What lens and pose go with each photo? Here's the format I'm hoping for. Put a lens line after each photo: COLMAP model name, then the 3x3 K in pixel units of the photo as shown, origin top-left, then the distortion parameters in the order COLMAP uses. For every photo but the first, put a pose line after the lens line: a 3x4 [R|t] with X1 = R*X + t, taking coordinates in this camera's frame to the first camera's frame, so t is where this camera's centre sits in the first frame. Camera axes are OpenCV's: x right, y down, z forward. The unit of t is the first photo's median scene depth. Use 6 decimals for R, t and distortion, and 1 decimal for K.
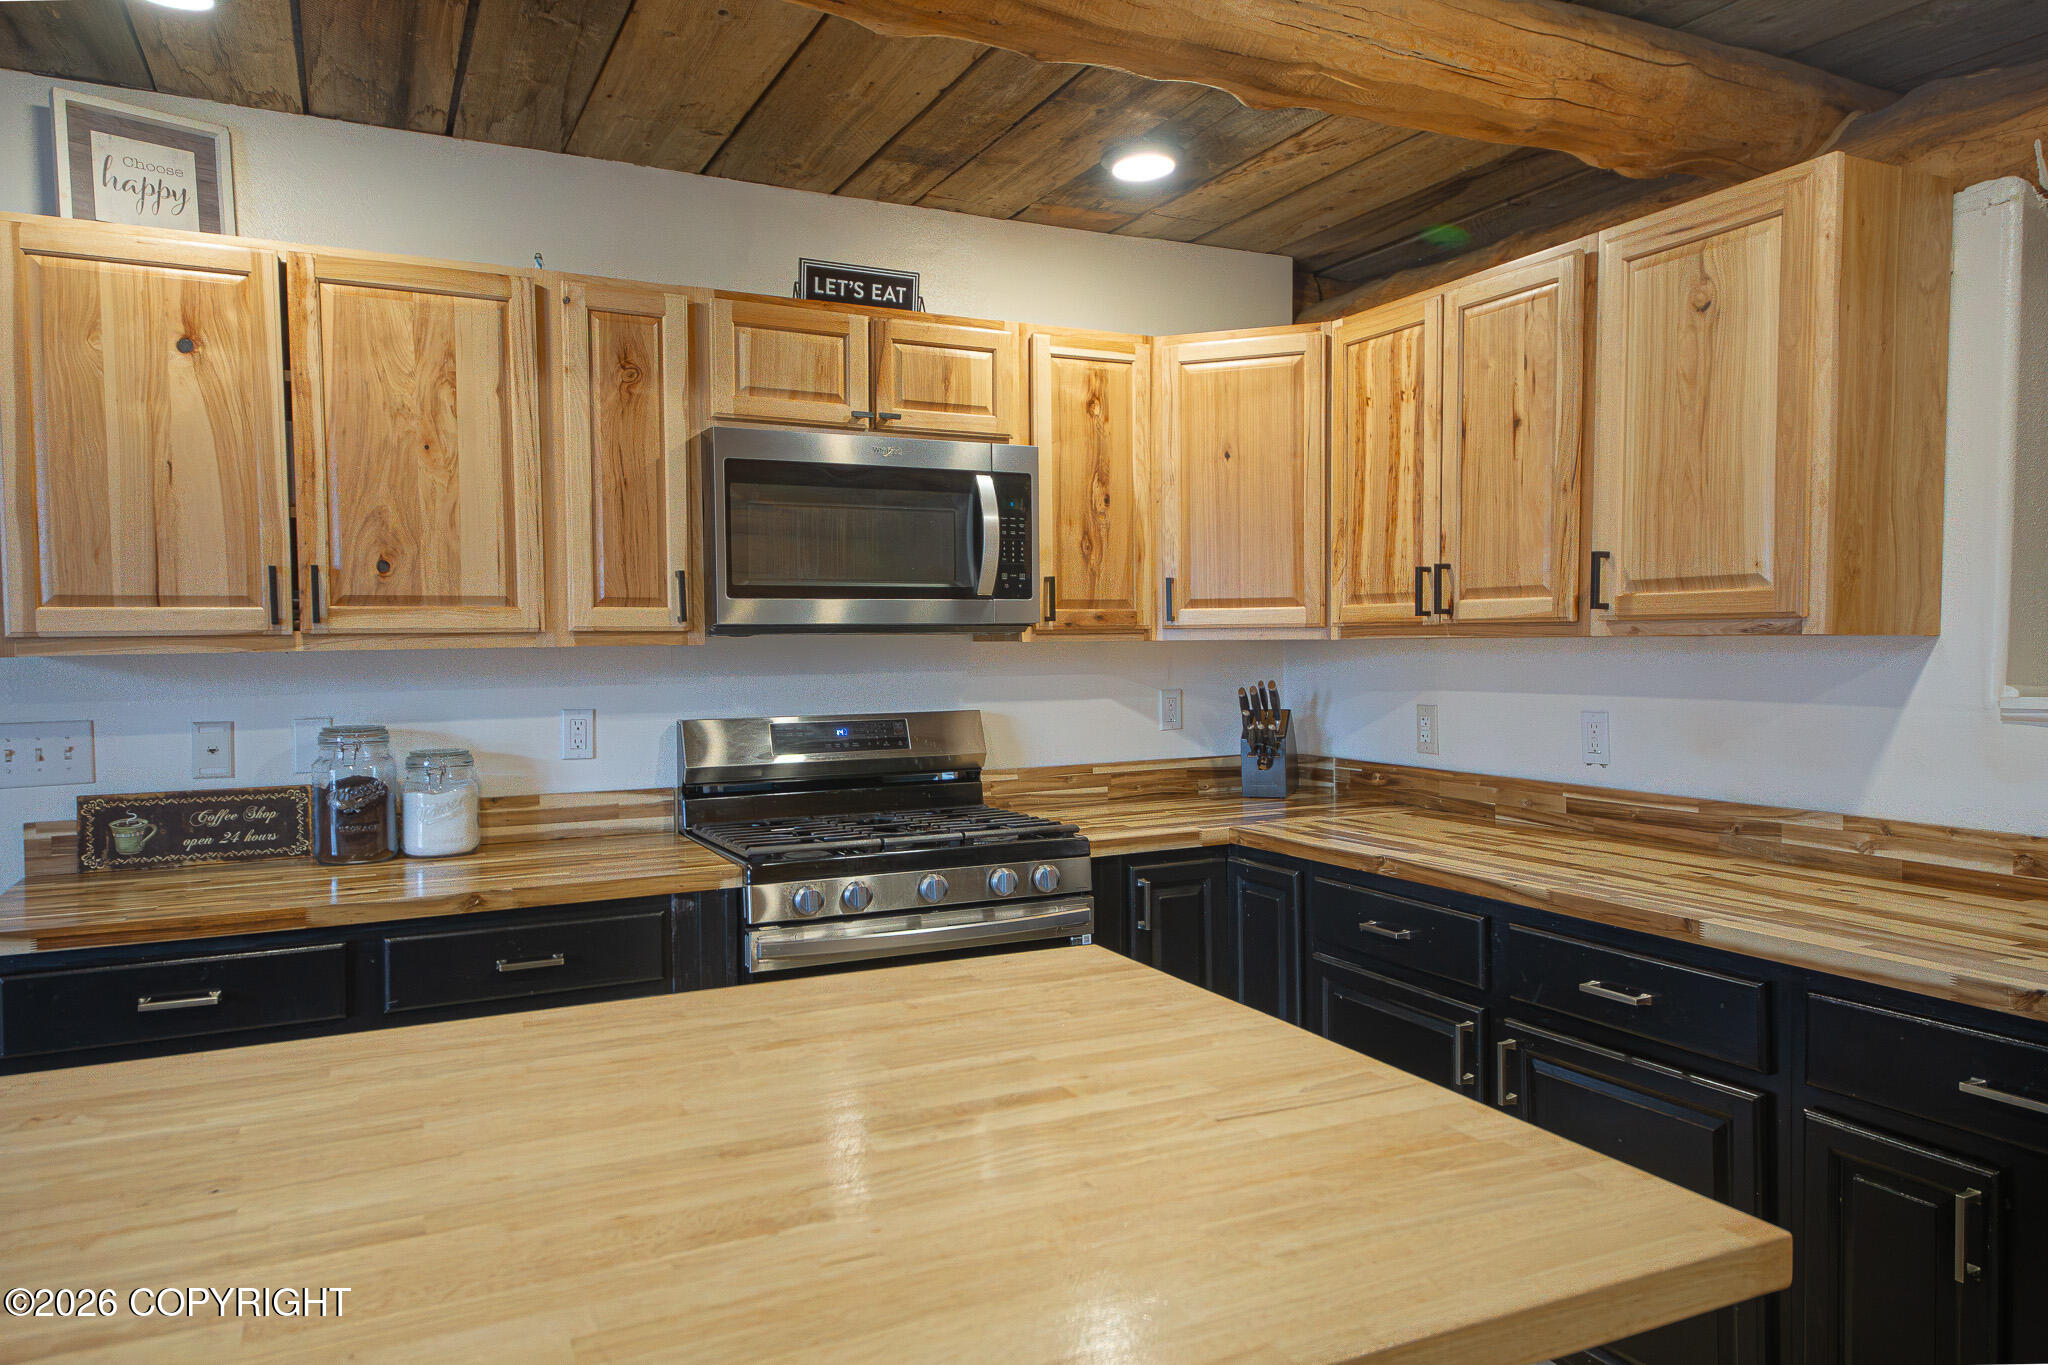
lens RADIAL K [[1312.9, 0, 1024.0], [0, 1312.9, 682.5], [0, 0, 1]] dist [0.035505, -0.002282]
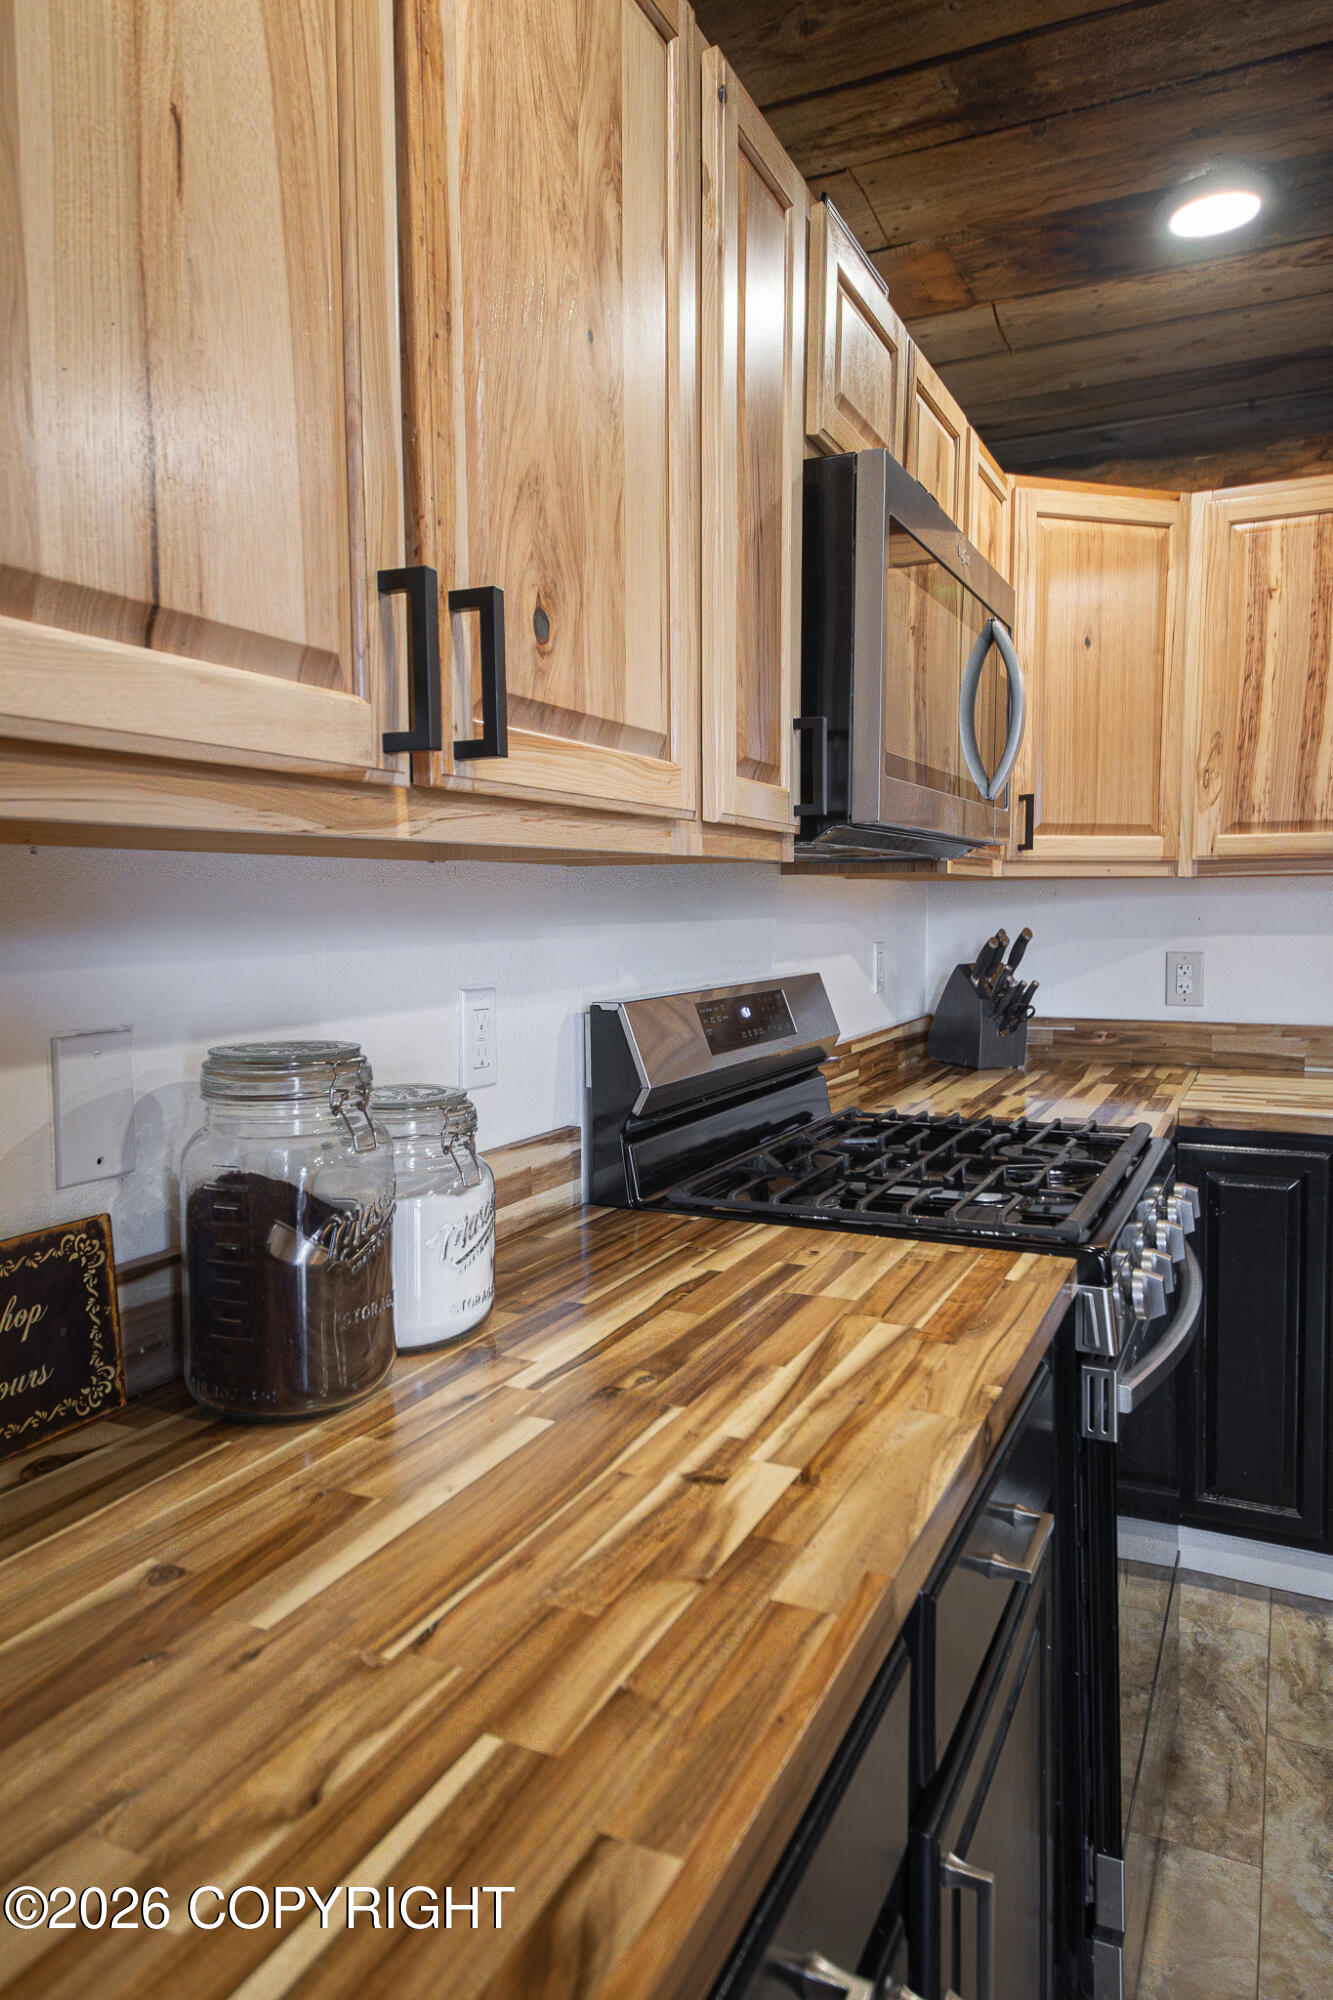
lens RADIAL K [[1282.1, 0, 666.5], [0, 1282.1, 1000.0], [0, 0, 1]] dist [0.035505, -0.002282]
pose [[0.801647, -0.041926, 0.596326, -0.560764], [0.019216, 0.998829, 0.044393, 0.004158], [-0.597489, -0.024129, 0.801514, 0.556954]]
